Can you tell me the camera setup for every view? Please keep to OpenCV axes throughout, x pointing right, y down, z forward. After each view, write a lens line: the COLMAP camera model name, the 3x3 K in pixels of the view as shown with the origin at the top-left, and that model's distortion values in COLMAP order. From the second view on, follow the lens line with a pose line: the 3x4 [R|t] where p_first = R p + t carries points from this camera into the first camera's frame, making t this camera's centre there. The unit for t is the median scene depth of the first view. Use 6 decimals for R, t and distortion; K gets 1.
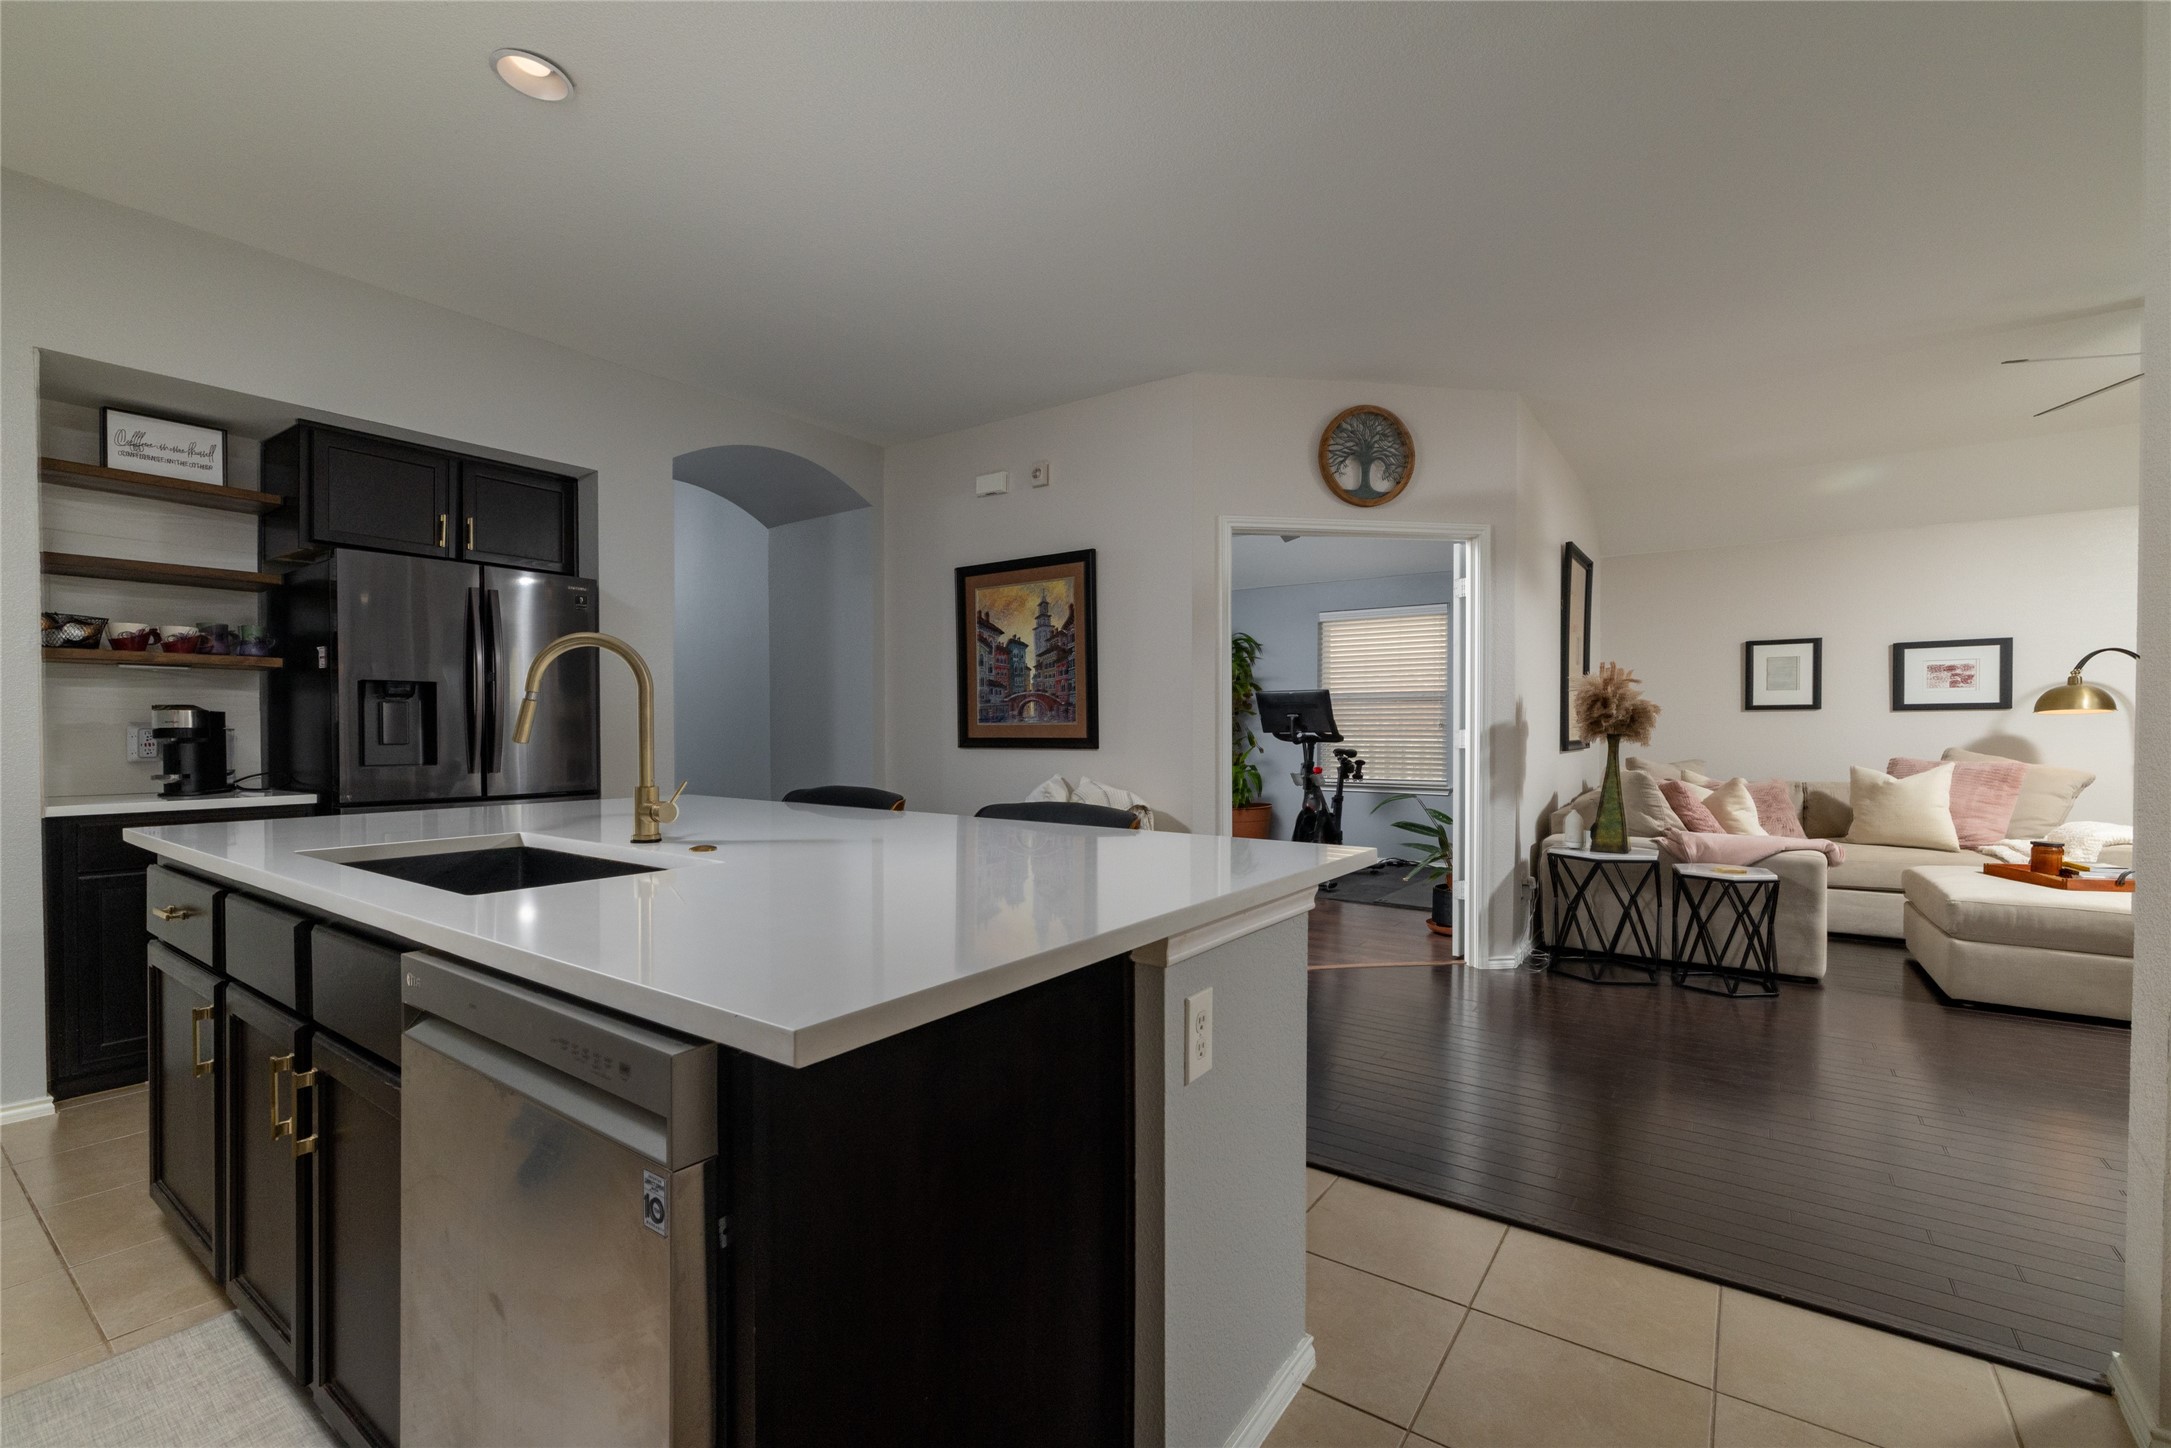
lens RADIAL K [[935.2, 0, 1067.7], [0, 935.2, 742.1], [0, 0, 1]] dist [-0.007090, 0.003322]
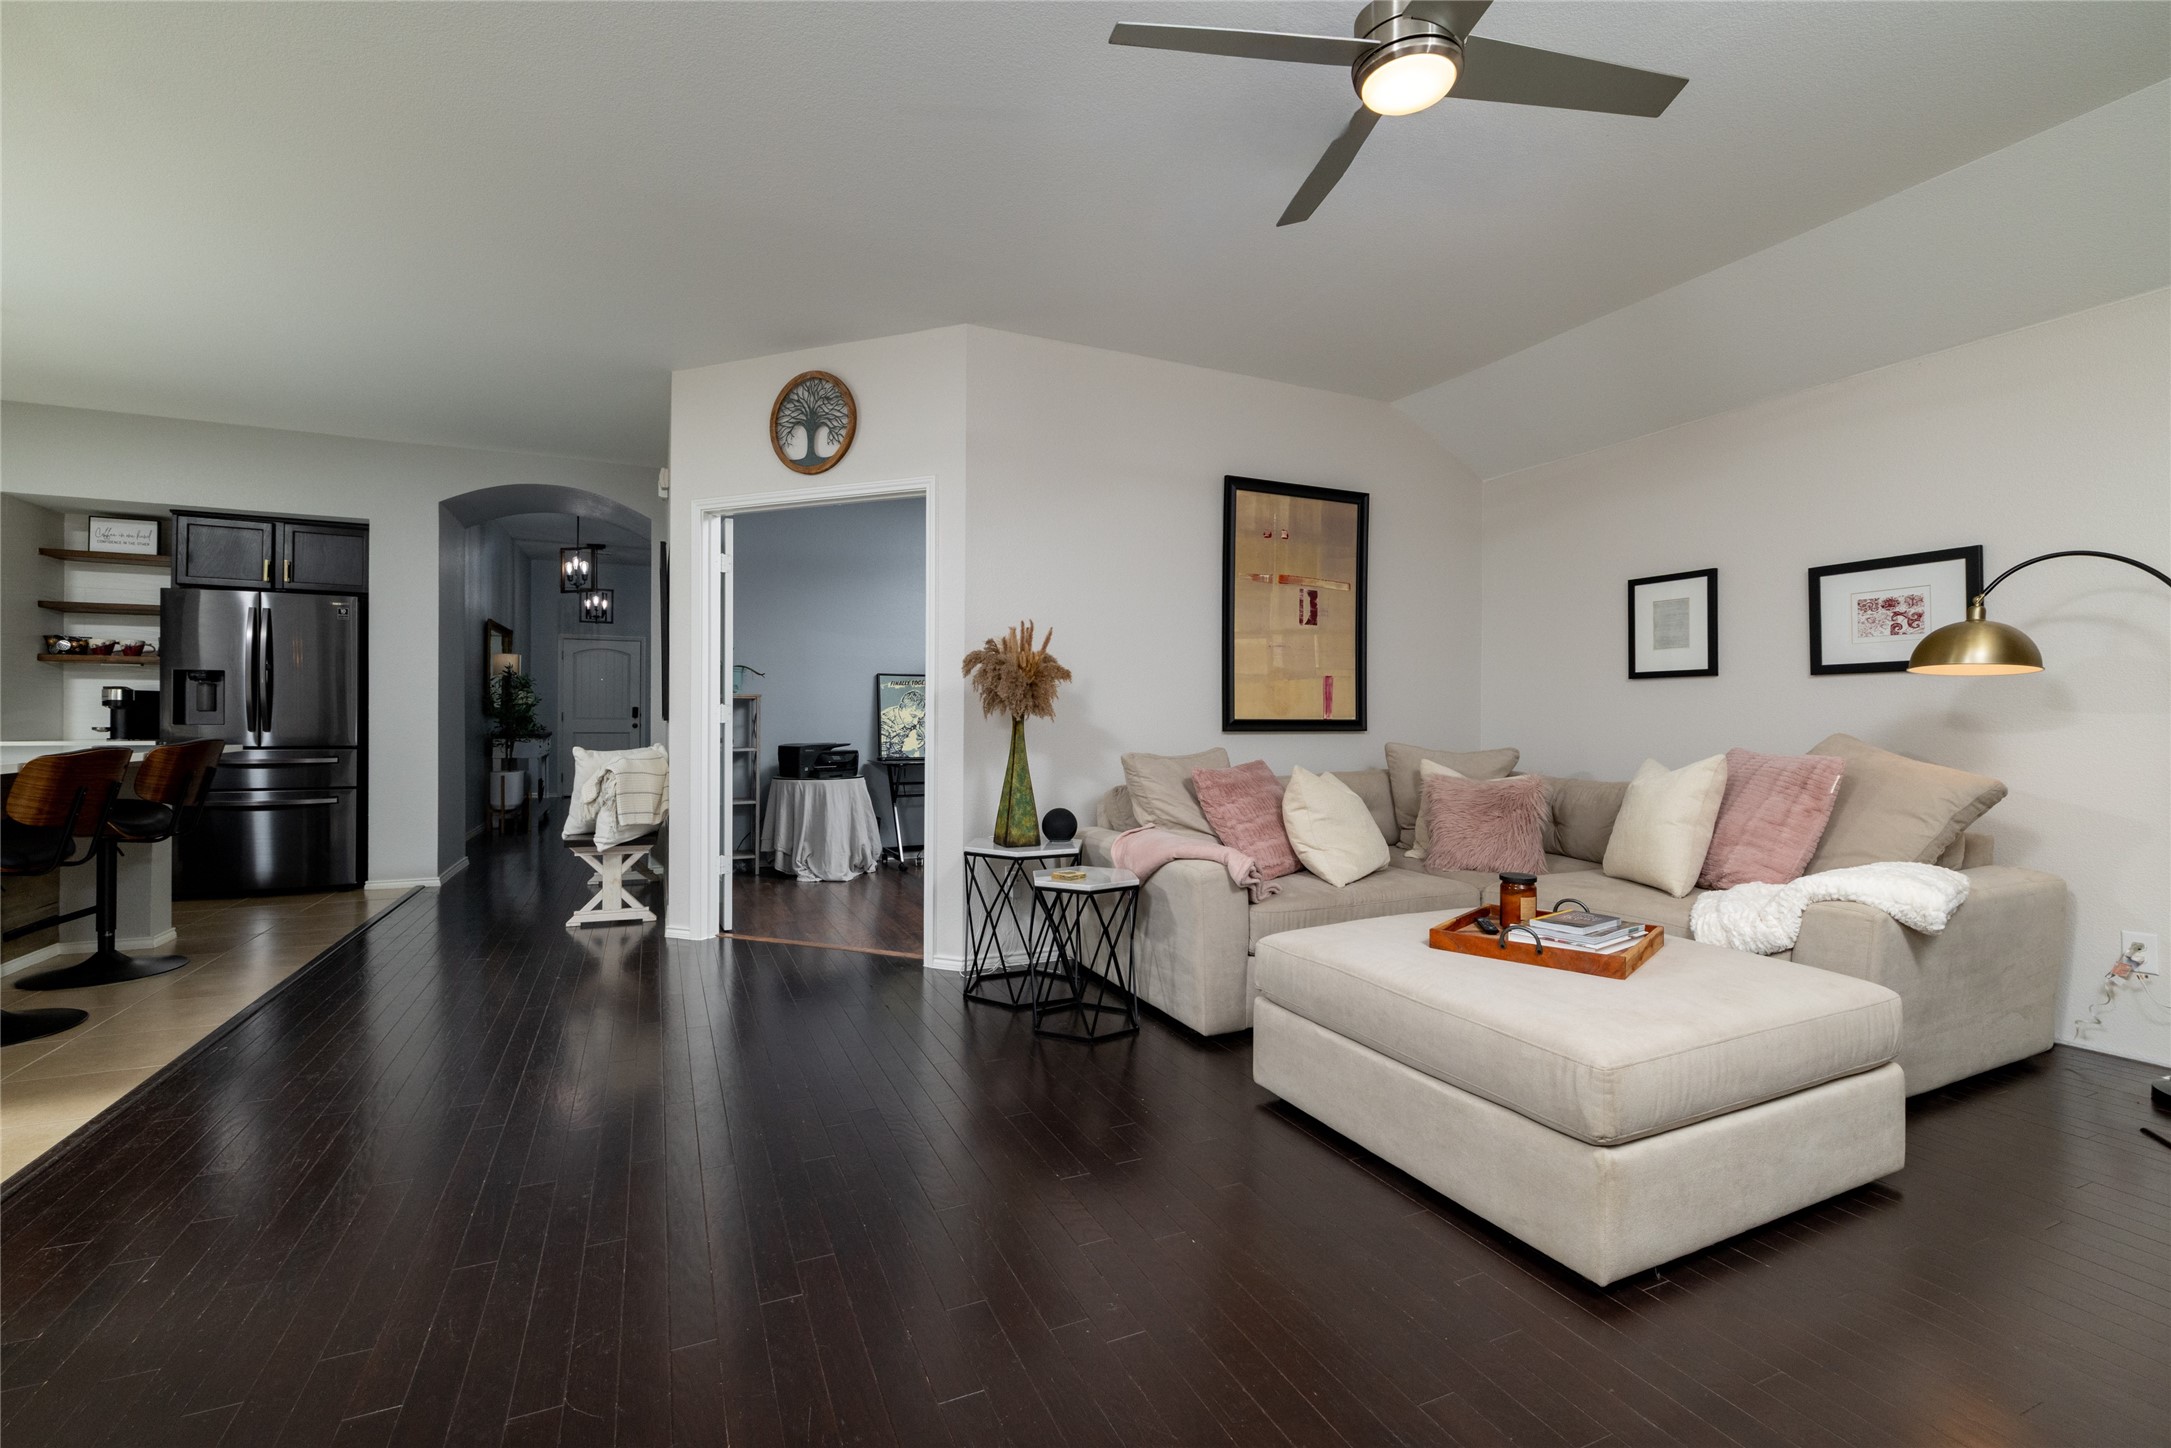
lens RADIAL K [[935.2, 0, 1083.9], [0, 935.2, 712.5], [0, 0, 1]] dist [-0.007090, 0.003322]
pose [[0.869107, 0.002439, -0.494617, 0.895469], [-0.013166, 0.999748, -0.018205, 0.009901], [0.494448, 0.022334, 0.868920, 0.252709]]
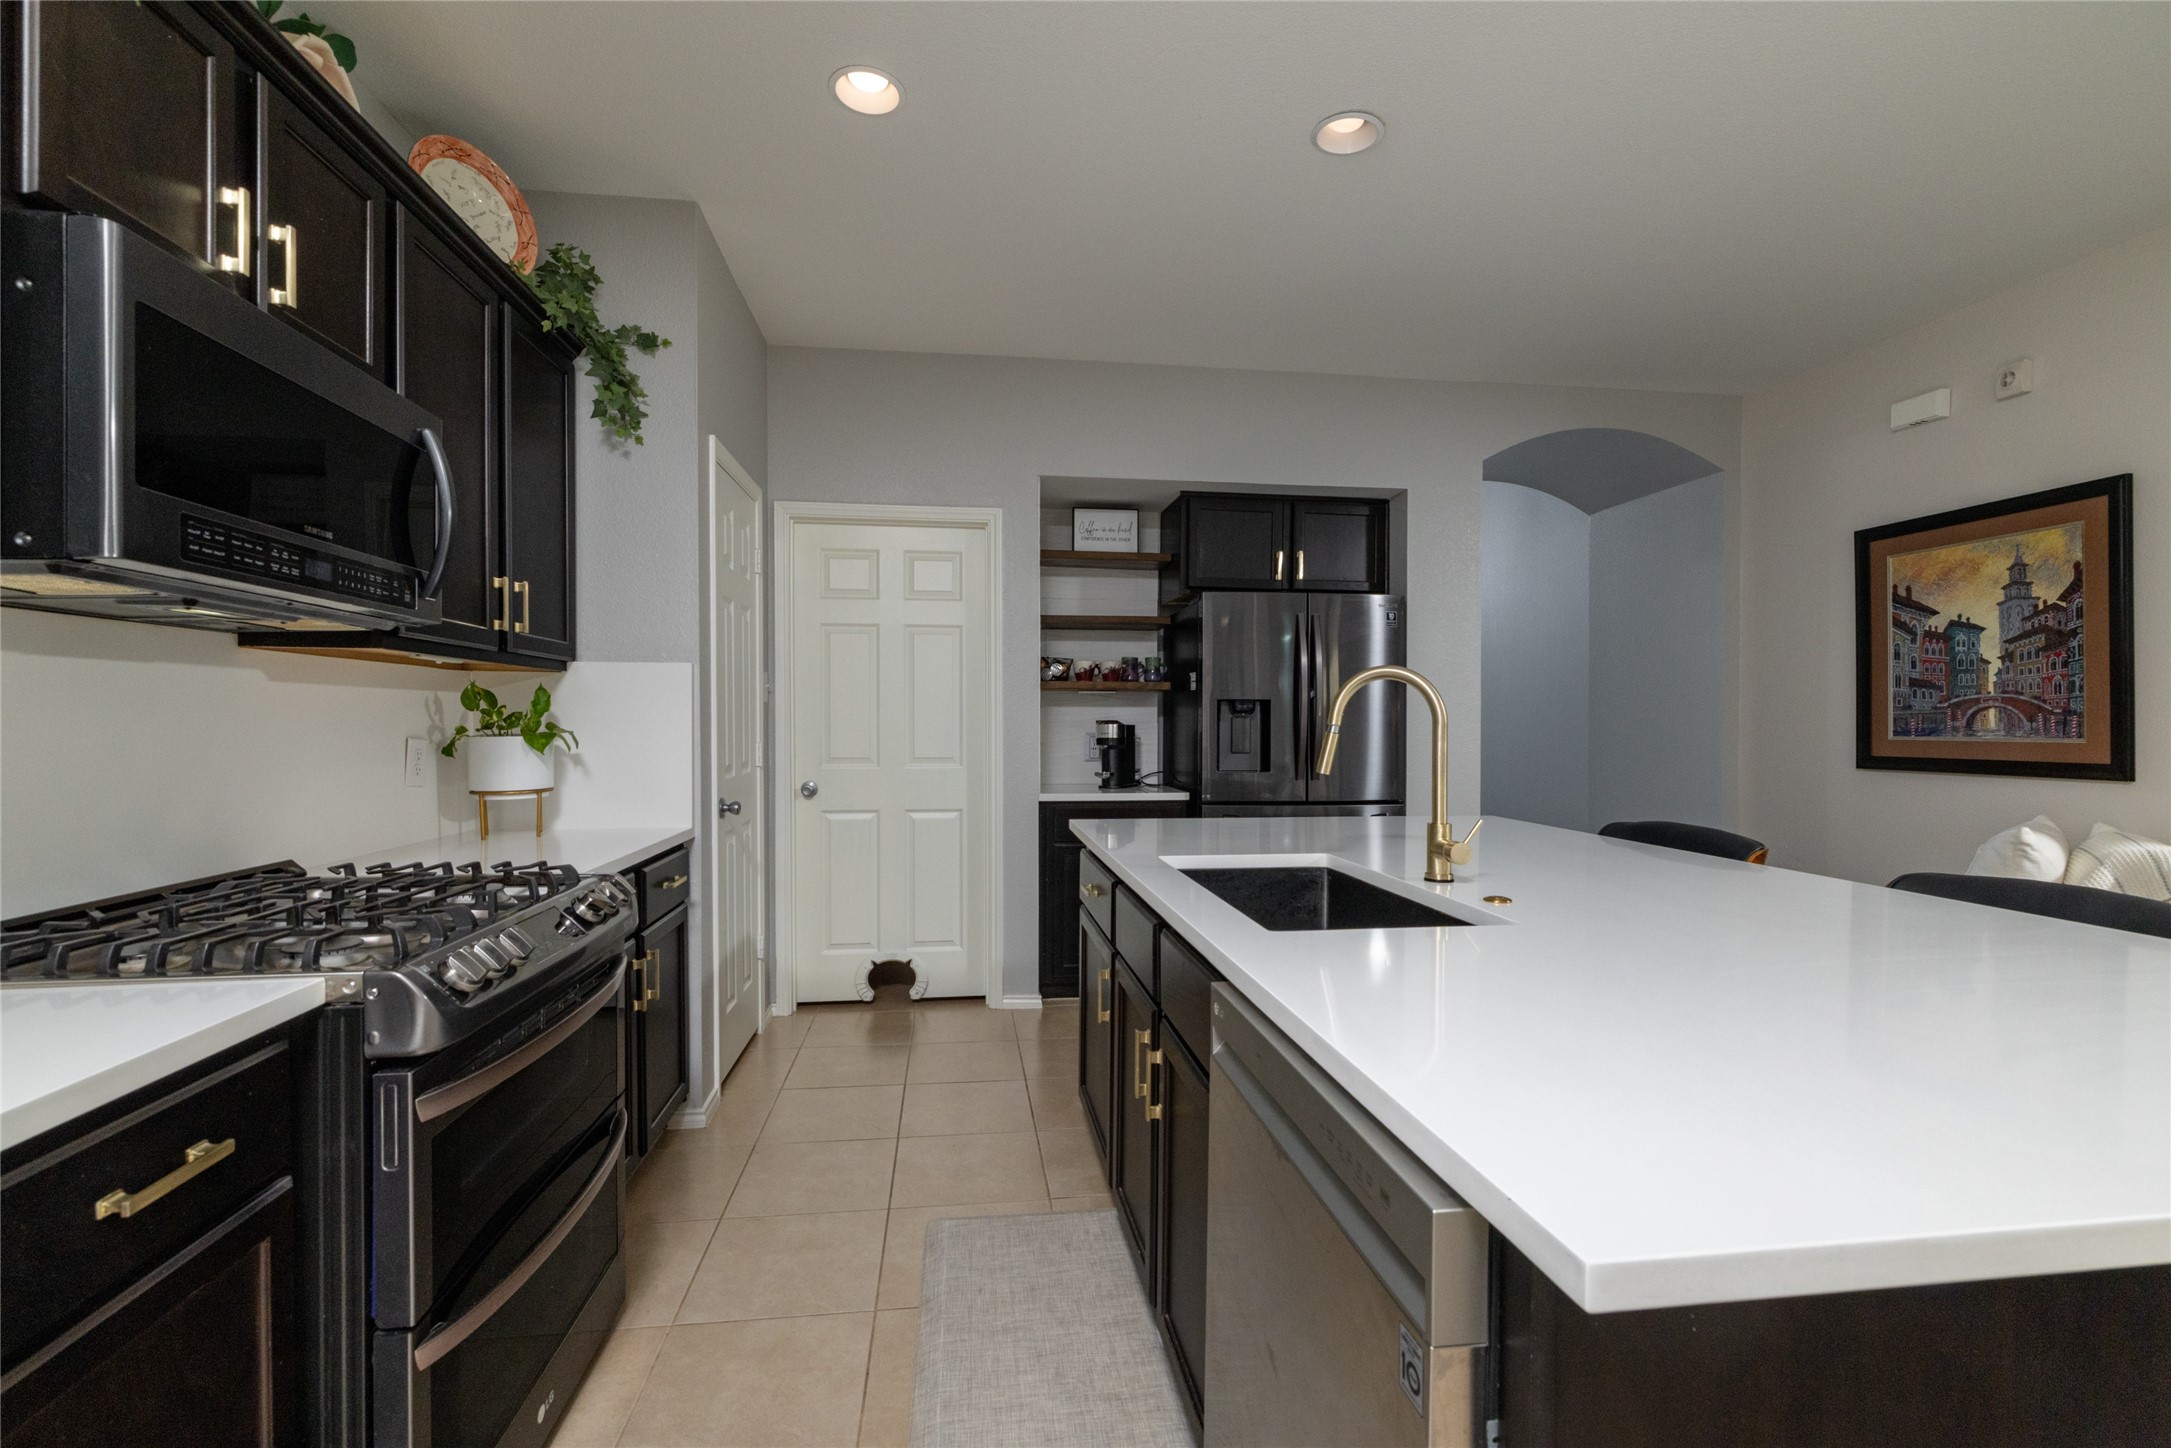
lens RADIAL K [[935.2, 0, 1083.0], [0, 935.2, 735.3], [0, 0, 1]] dist [-0.007090, 0.003322]
pose [[0.691077, 0.014605, -0.722634, -0.004028], [-0.013725, 0.999881, 0.007083, -0.017497], [0.722651, 0.005024, 0.691195, 0.026380]]
